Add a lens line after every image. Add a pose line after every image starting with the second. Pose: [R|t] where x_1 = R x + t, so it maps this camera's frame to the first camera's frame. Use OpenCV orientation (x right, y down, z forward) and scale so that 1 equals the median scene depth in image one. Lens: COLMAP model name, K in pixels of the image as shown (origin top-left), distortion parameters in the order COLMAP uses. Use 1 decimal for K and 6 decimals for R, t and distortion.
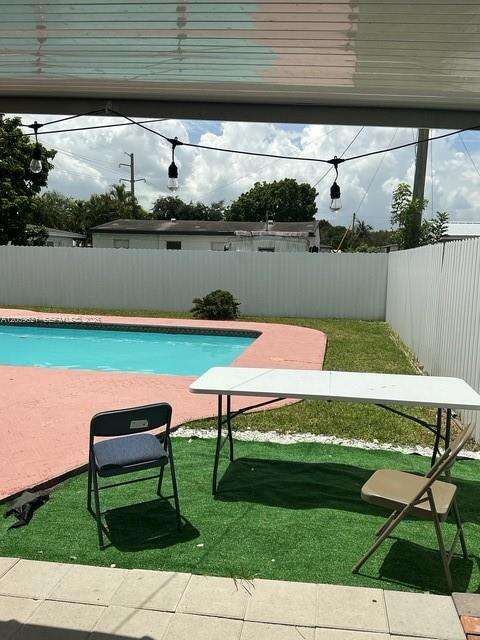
lens RADIAL K [[531.3, 0, 240.0], [0, 531.3, 320.0], [0, 0, 1]] dist [0.139497, -0.293192]
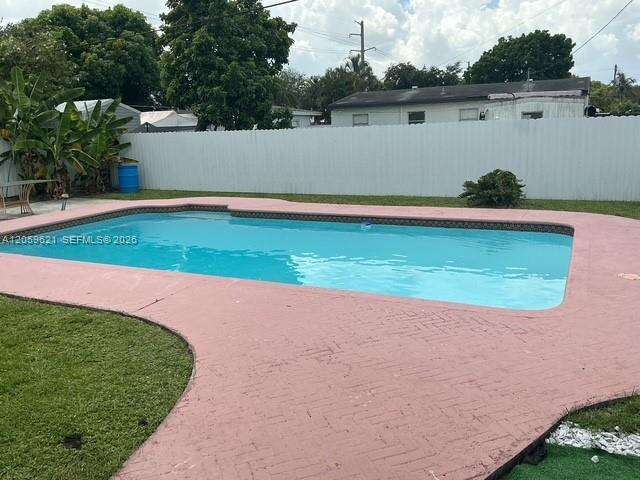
lens RADIAL K [[531.3, 0, 320.5], [0, 531.3, 239.0], [0, 0, 1]] dist [0.139497, -0.293192]
pose [[0.962894, -0.000578, -0.269879, -0.040779], [0.024210, 0.996151, 0.084245, -0.013955], [0.268792, -0.087653, 0.959202, 0.064794]]
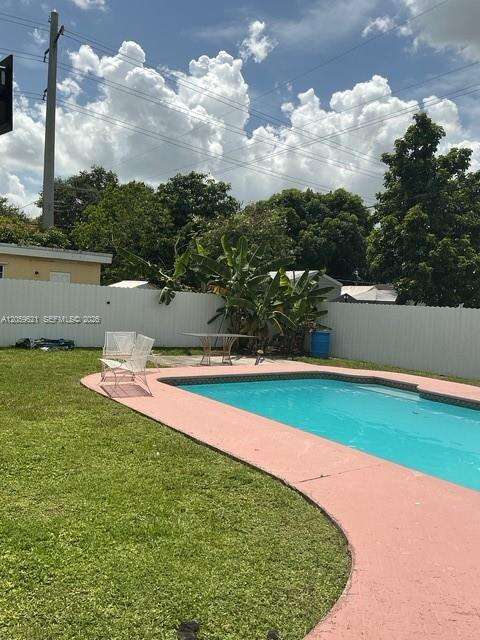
lens RADIAL K [[531.3, 0, 240.0], [0, 531.3, 320.0], [0, 0, 1]] dist [0.139497, -0.293192]
pose [[0.717795, 0.042179, -0.694976, -0.054130], [-0.123535, 0.990041, -0.067505, -0.010661], [0.685207, 0.134309, 0.715857, 0.089747]]
